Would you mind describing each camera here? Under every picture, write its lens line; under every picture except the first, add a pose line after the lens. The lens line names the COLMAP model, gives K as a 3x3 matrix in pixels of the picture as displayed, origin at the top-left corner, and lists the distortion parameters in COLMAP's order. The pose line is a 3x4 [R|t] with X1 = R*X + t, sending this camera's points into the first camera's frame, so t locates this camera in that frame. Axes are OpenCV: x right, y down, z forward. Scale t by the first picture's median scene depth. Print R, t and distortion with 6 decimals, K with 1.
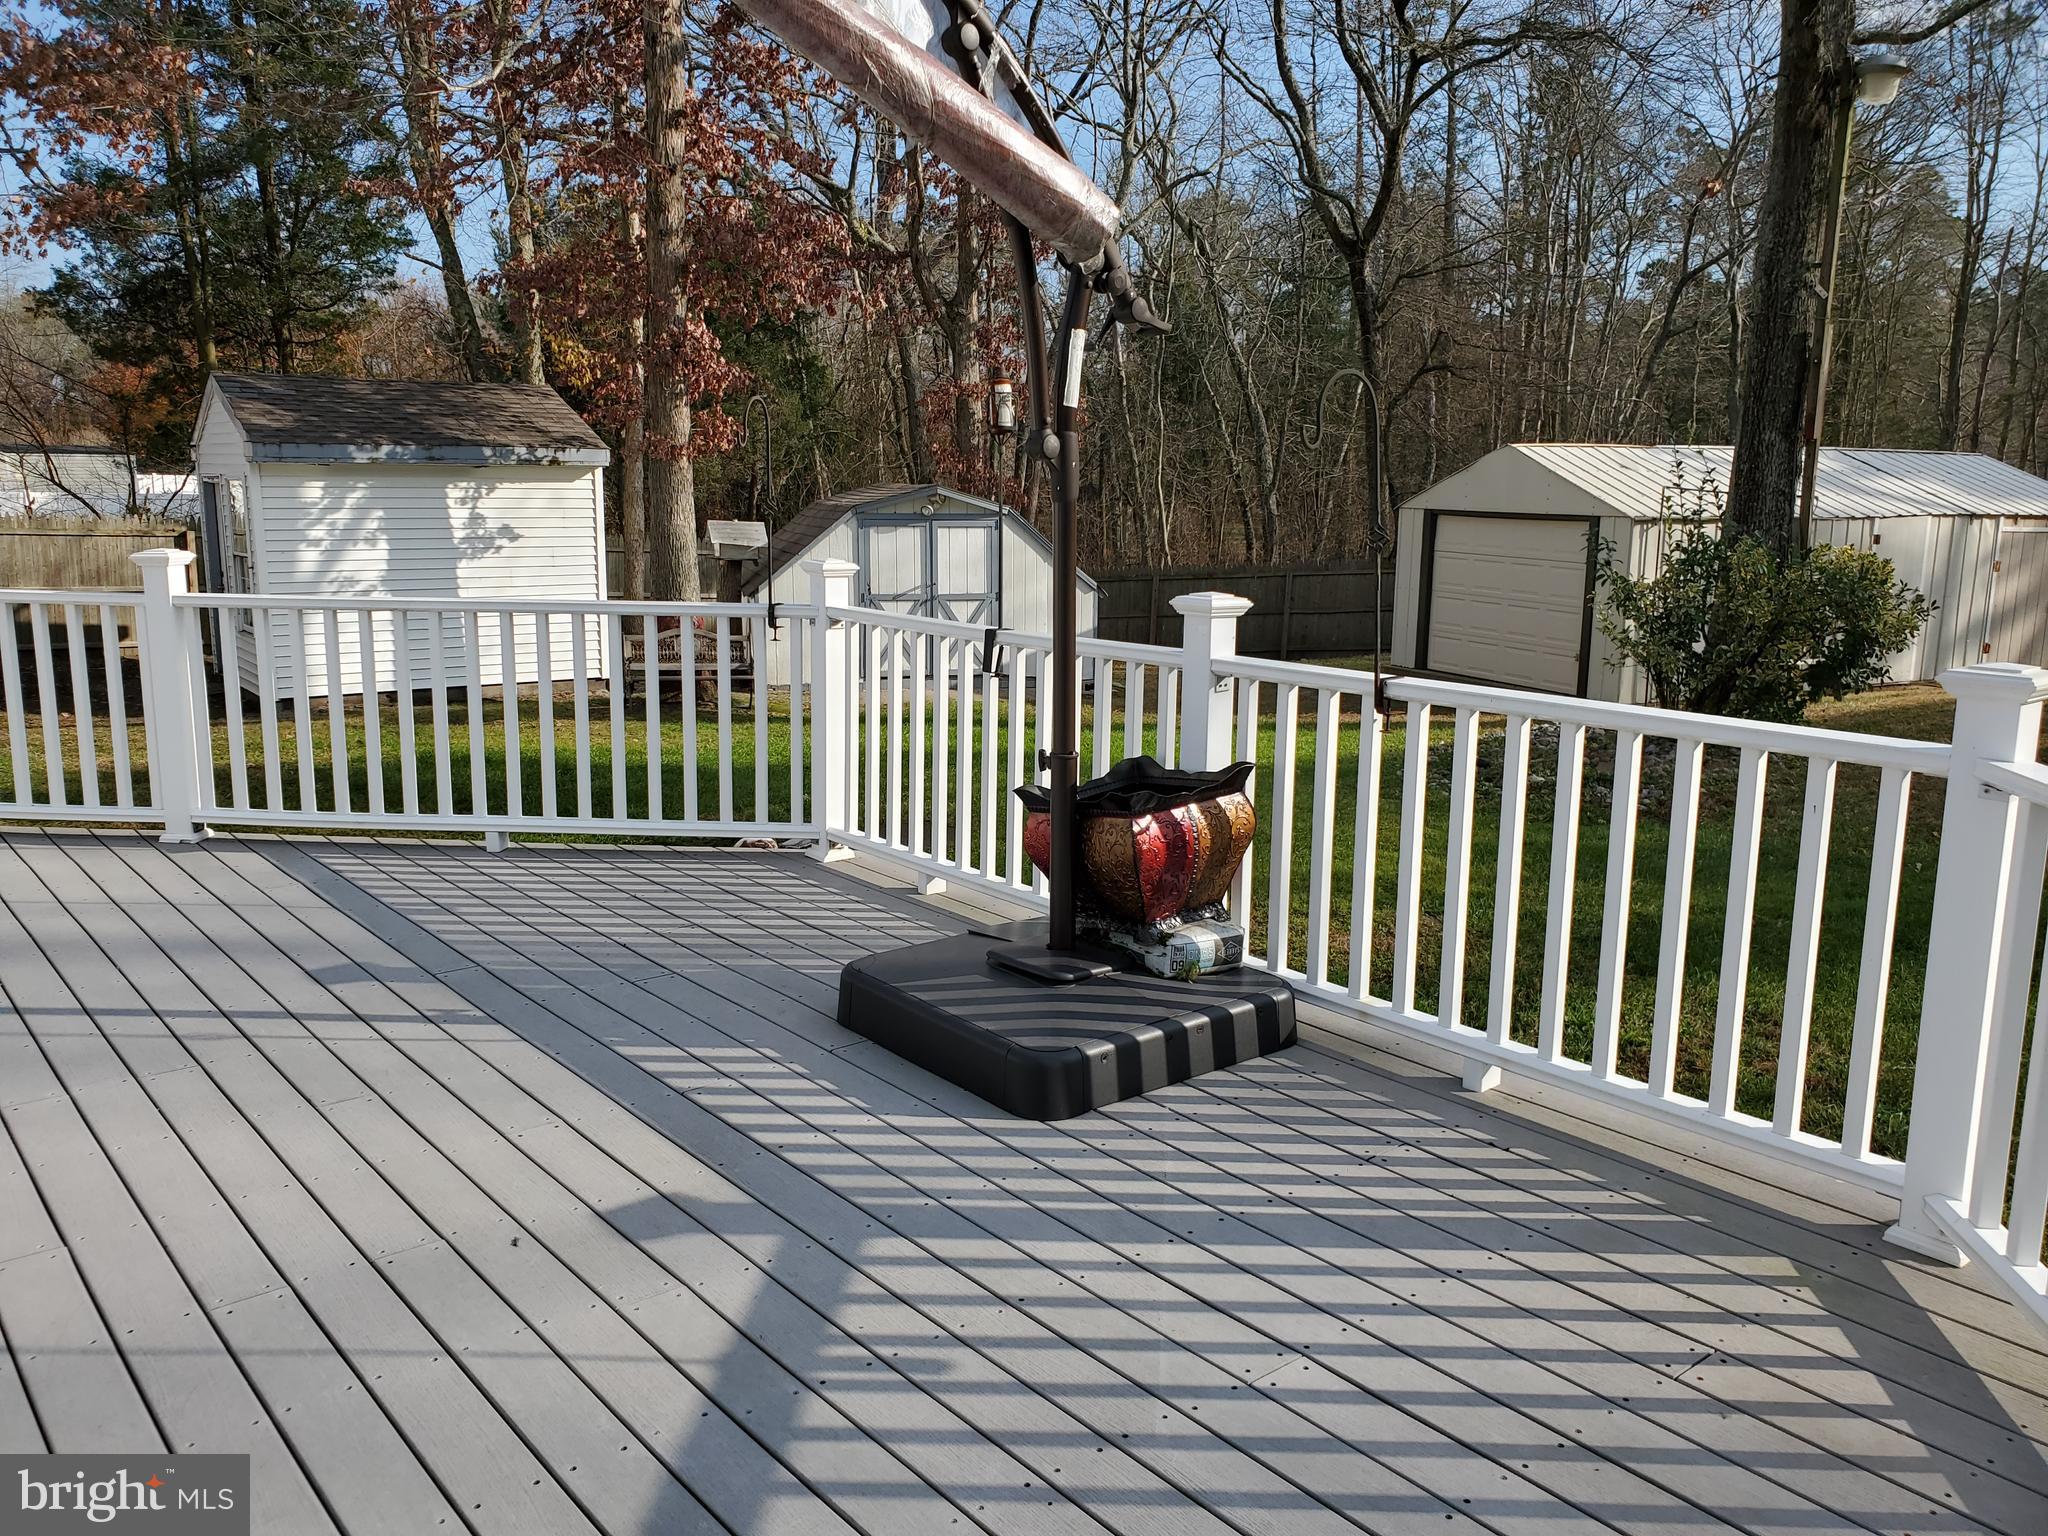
lens RADIAL K [[1606.8, 0, 1007.2], [0, 1606.8, 772.9], [0, 0, 1]] dist [0.006541, 0.020353]
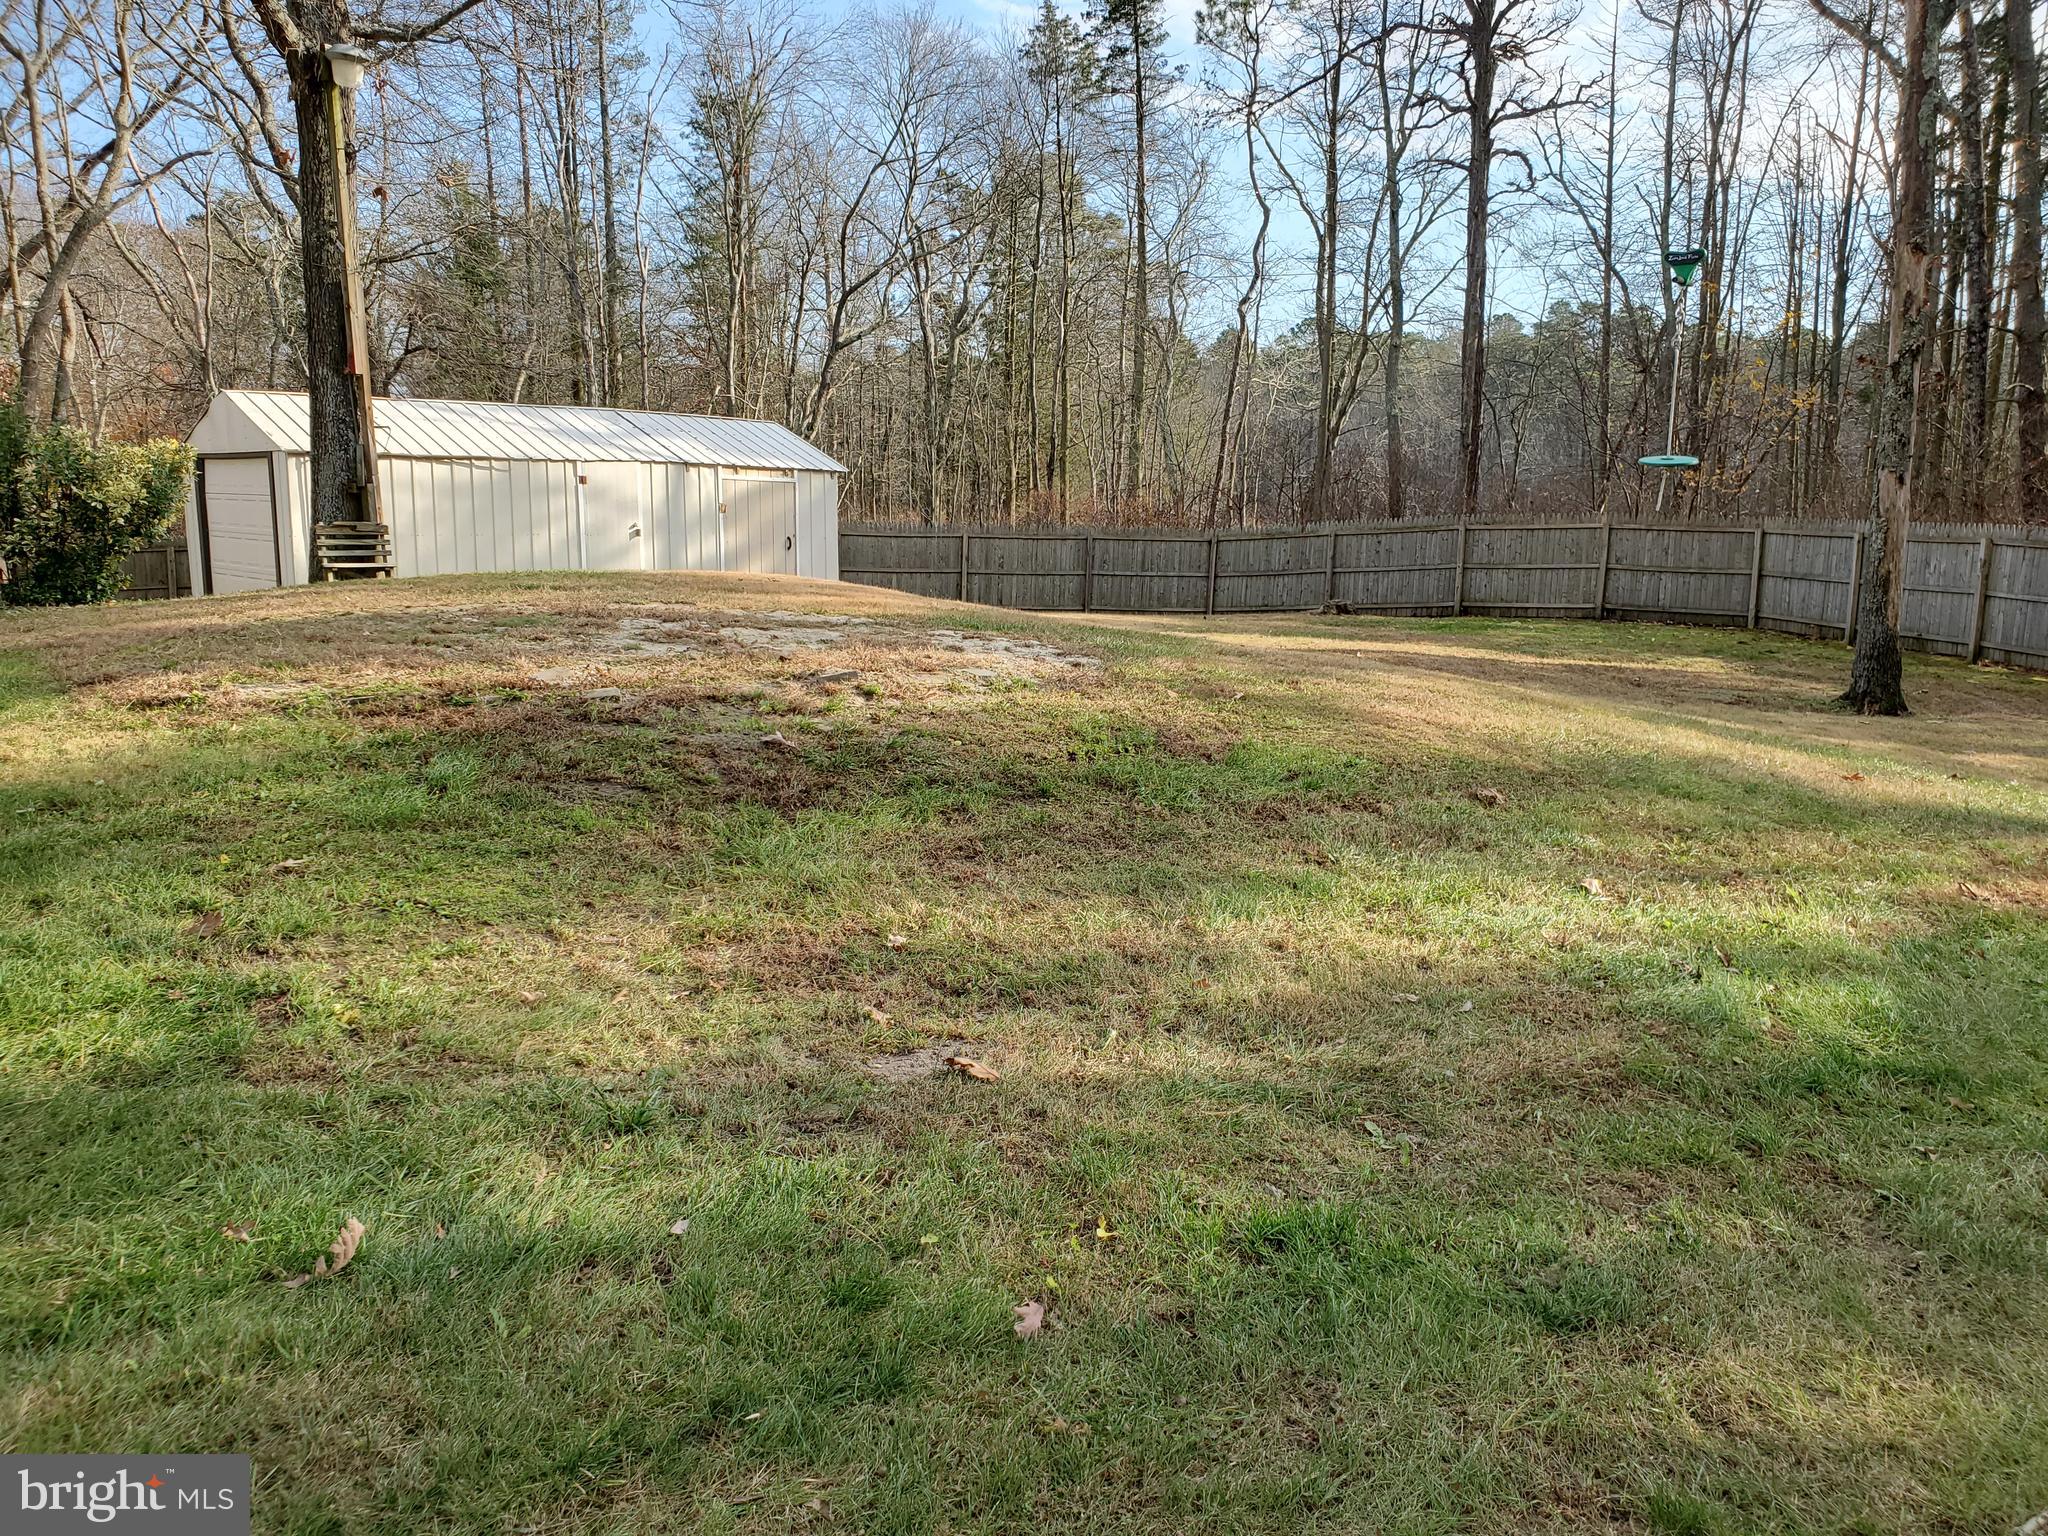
lens RADIAL K [[1606.8, 0, 1026.6], [0, 1606.8, 768.4], [0, 0, 1]] dist [0.006541, 0.020353]
pose [[0.946903, -0.051999, 0.317288, 0.585425], [0.058189, 0.998255, -0.010056, 0.117110], [-0.316211, 0.027985, 0.948276, -0.245457]]
